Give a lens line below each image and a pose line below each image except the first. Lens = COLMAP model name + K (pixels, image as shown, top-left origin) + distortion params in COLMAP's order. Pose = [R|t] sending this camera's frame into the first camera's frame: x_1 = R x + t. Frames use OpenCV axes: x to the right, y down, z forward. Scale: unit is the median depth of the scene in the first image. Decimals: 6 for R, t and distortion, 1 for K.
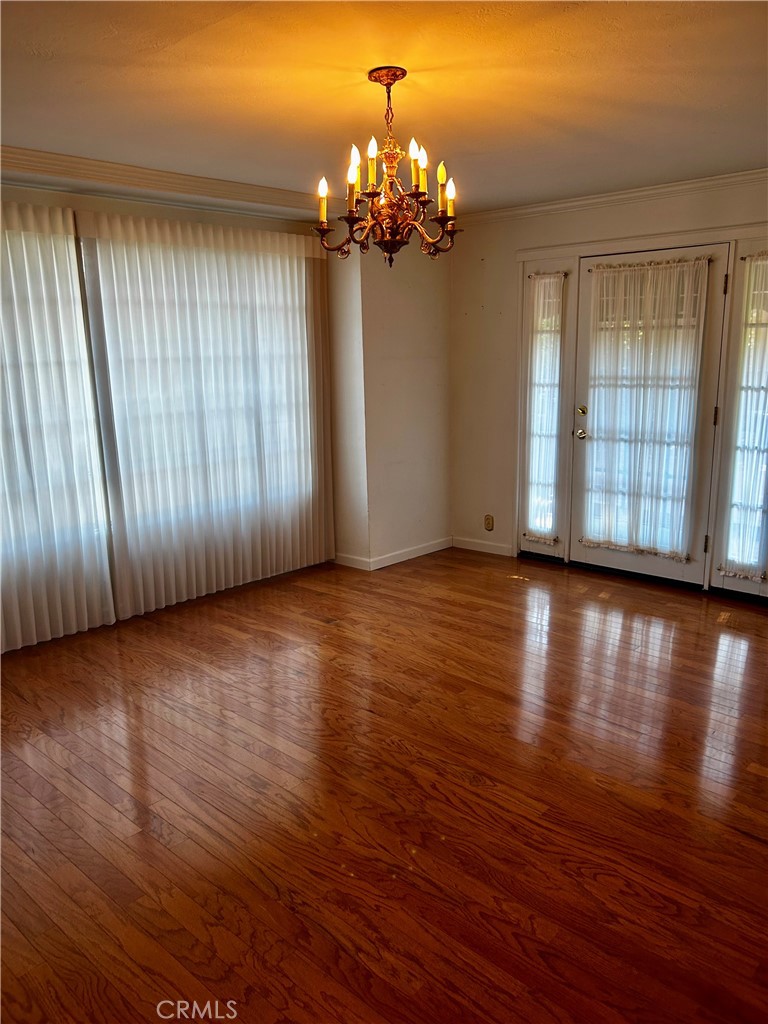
lens RADIAL K [[777.5, 0, 384.1], [0, 777.5, 513.6], [0, 0, 1]] dist [0.036985, -0.032935]
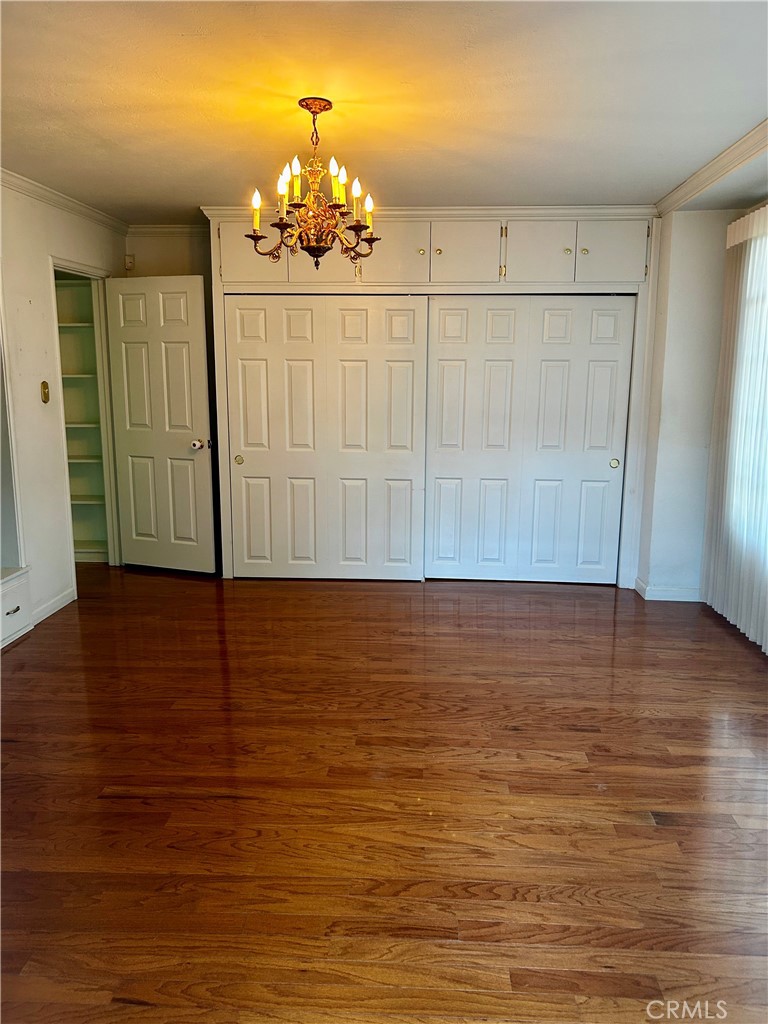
lens RADIAL K [[777.5, 0, 387.0], [0, 777.5, 509.3], [0, 0, 1]] dist [0.036985, -0.032935]
pose [[-0.777863, 0.128334, -0.615190, 0.466089], [-0.127799, 0.926167, 0.354799, -0.282173], [0.615302, 0.354606, -0.704030, 1.379844]]
